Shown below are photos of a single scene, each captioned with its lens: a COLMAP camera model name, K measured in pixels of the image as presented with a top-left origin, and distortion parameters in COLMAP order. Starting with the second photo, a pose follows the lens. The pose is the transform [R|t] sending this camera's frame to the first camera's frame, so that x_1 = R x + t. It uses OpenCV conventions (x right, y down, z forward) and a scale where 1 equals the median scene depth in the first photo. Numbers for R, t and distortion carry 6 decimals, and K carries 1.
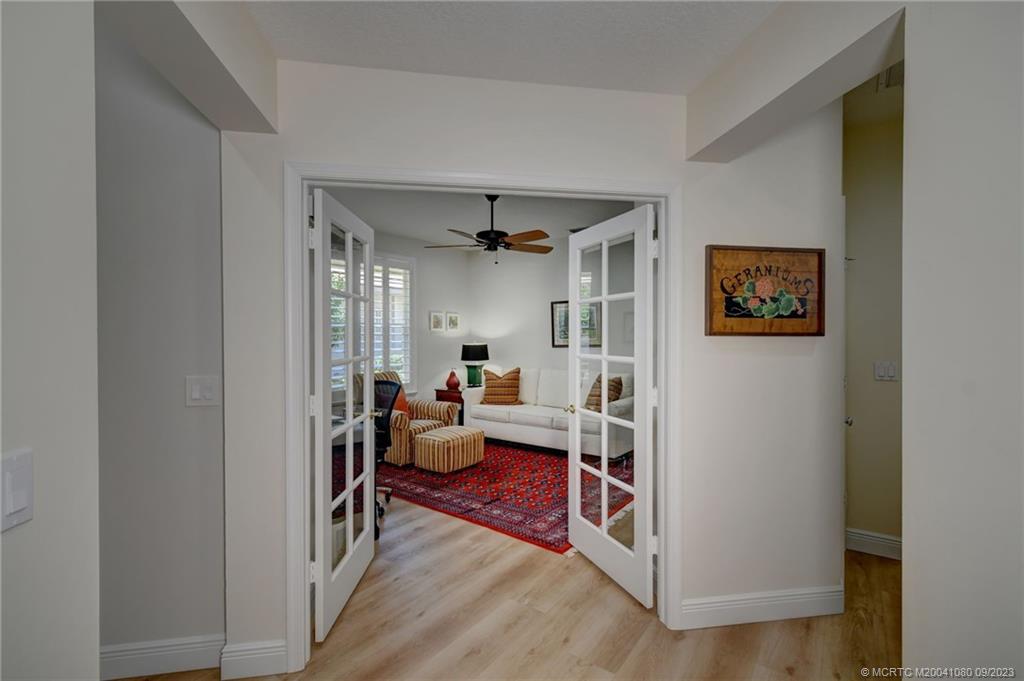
lens RADIAL K [[470.9, 0, 506.5], [0, 470.9, 340.1], [0, 0, 1]] dist [0.000436, 0.000160]
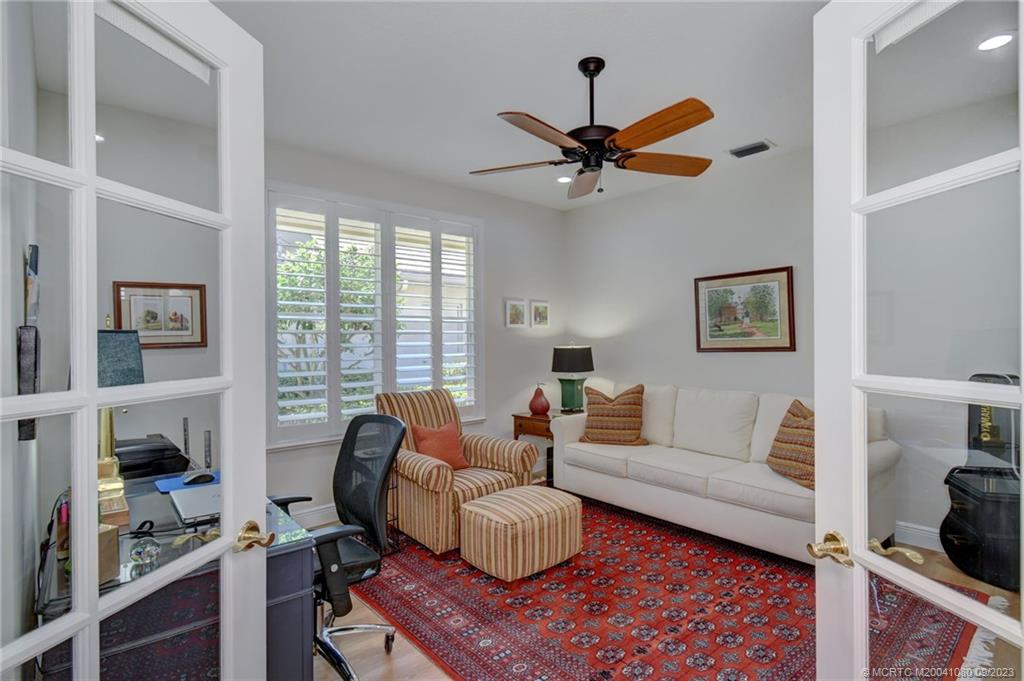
lens RADIAL K [[500.5, 0, 517.7], [0, 500.5, 340.2], [0, 0, 1]] dist [-0.000562, 0.000118]
pose [[0.979460, -0.005440, -0.201565, -0.000569], [0.003744, 0.999954, -0.008791, 0.005160], [0.201604, 0.007856, 0.979436, 0.324053]]
